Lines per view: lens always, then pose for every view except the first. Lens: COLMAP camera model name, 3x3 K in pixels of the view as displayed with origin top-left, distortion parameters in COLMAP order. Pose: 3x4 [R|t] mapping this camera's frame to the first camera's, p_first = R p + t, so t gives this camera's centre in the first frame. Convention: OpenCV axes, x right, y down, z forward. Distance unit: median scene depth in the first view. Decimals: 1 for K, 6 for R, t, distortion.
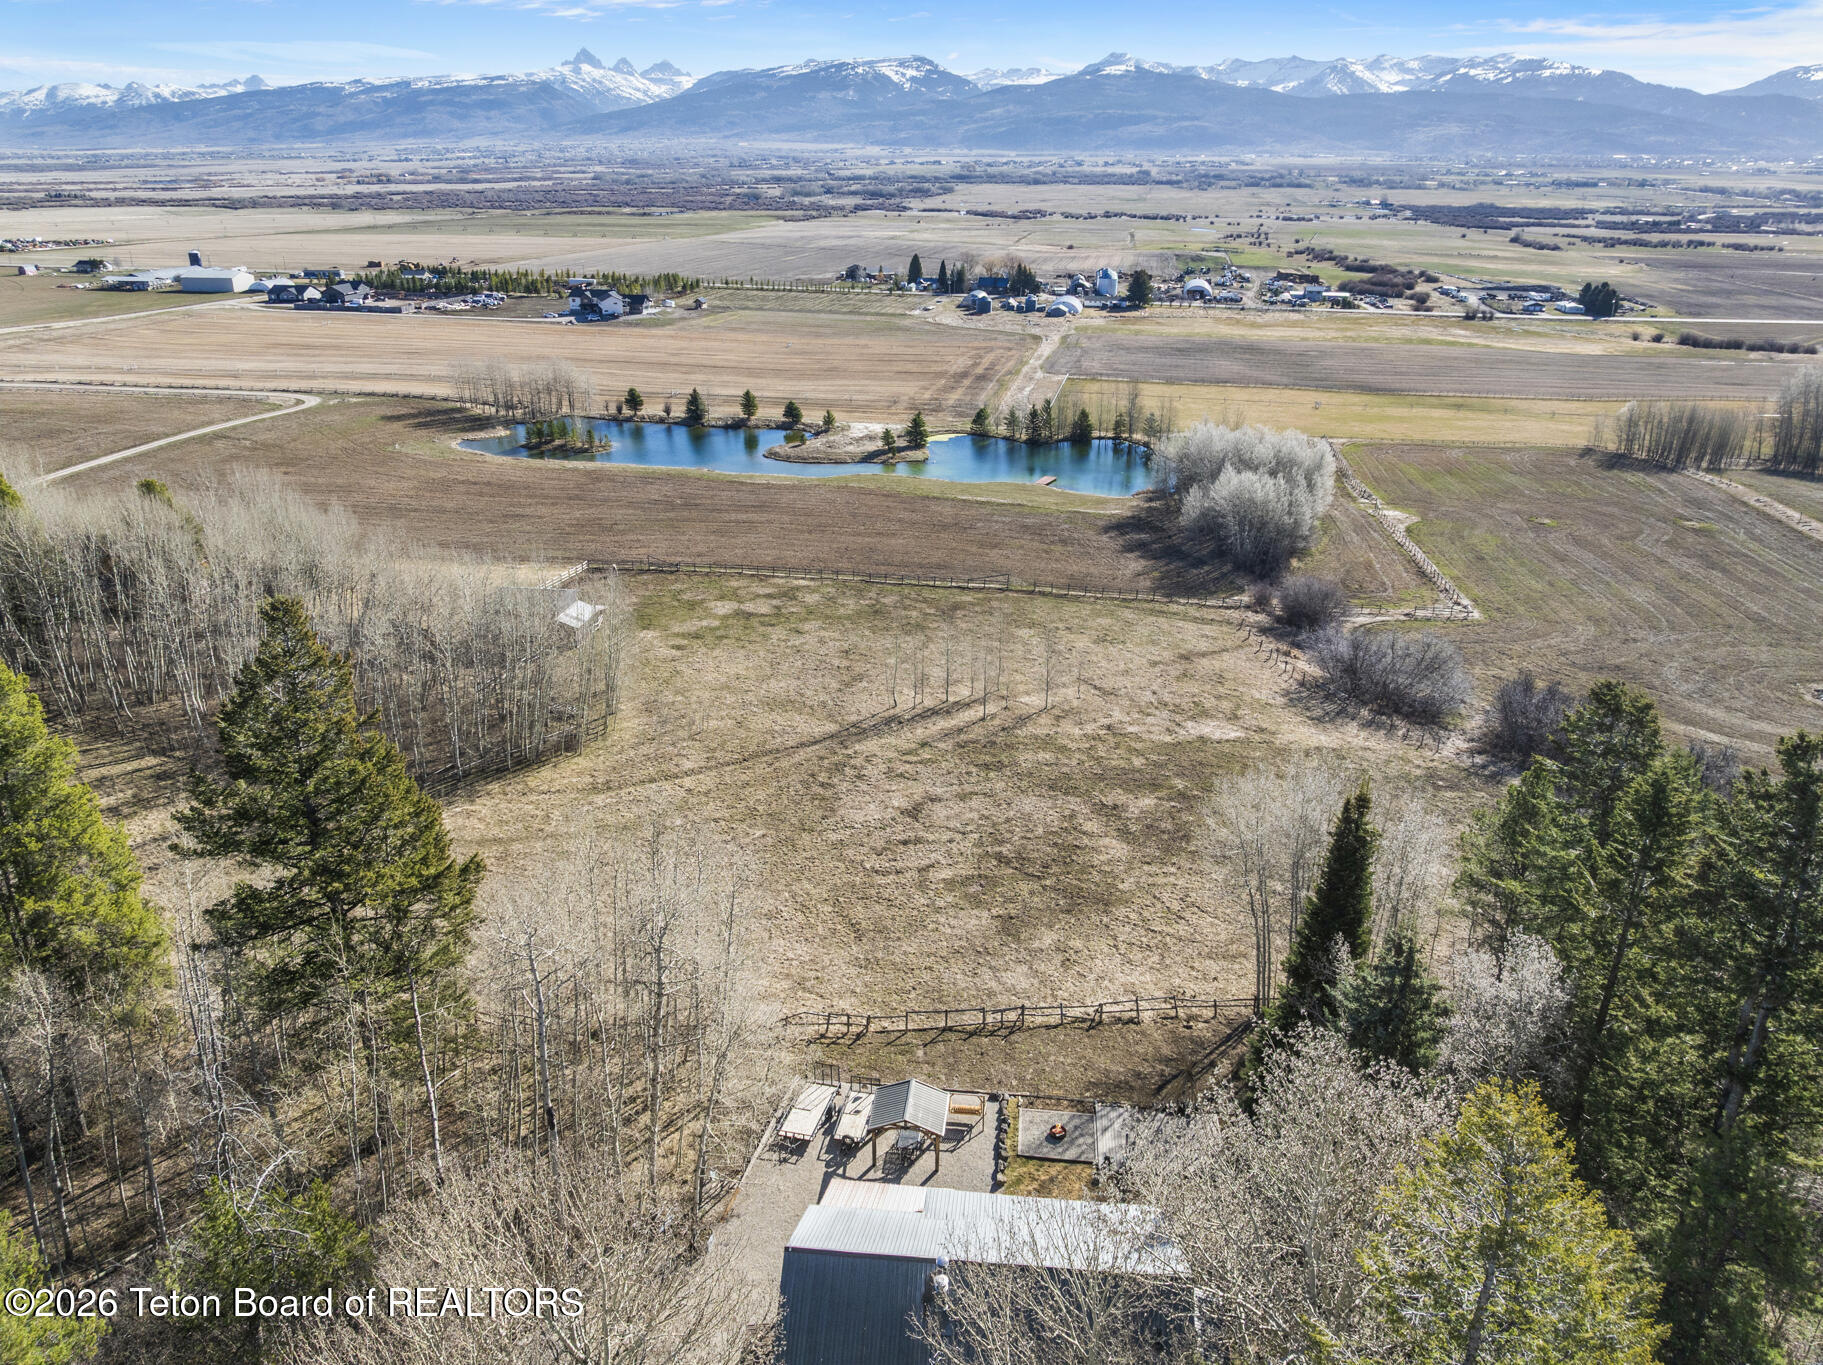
lens RADIAL K [[1278.6, 0, 911.5], [0, 1278.6, 682.5], [0, 0, 1]] dist [-0.038135, 0.000788]
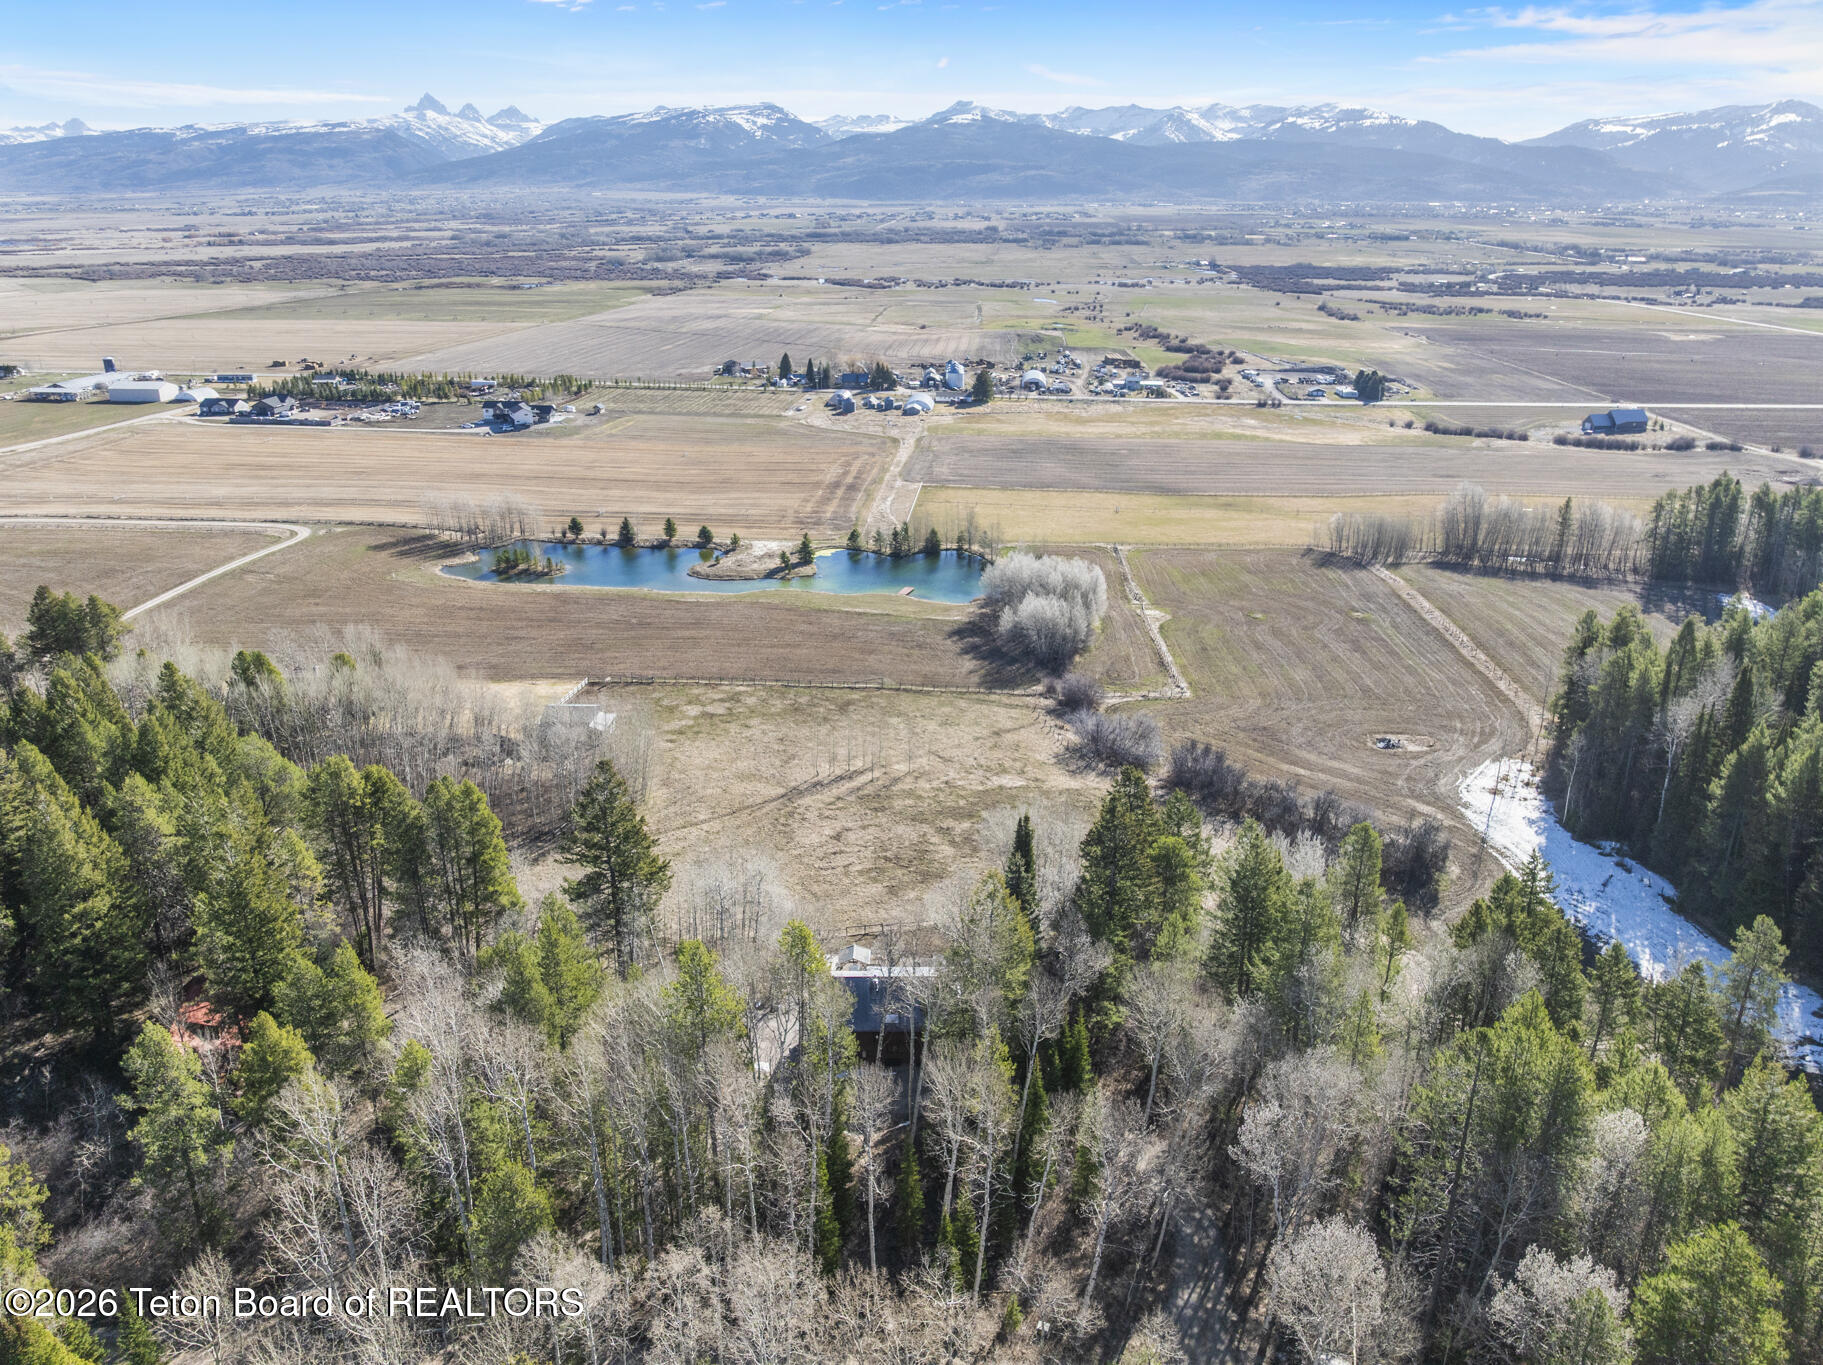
lens RADIAL K [[1278.6, 0, 911.5], [0, 1278.6, 682.5], [0, 0, 1]] dist [-0.038135, 0.000788]
pose [[0.994231, -0.038246, 0.100212, -0.012245], [0.041270, 0.998748, -0.028281, -0.011291], [-0.099005, 0.032254, 0.994564, -0.149683]]
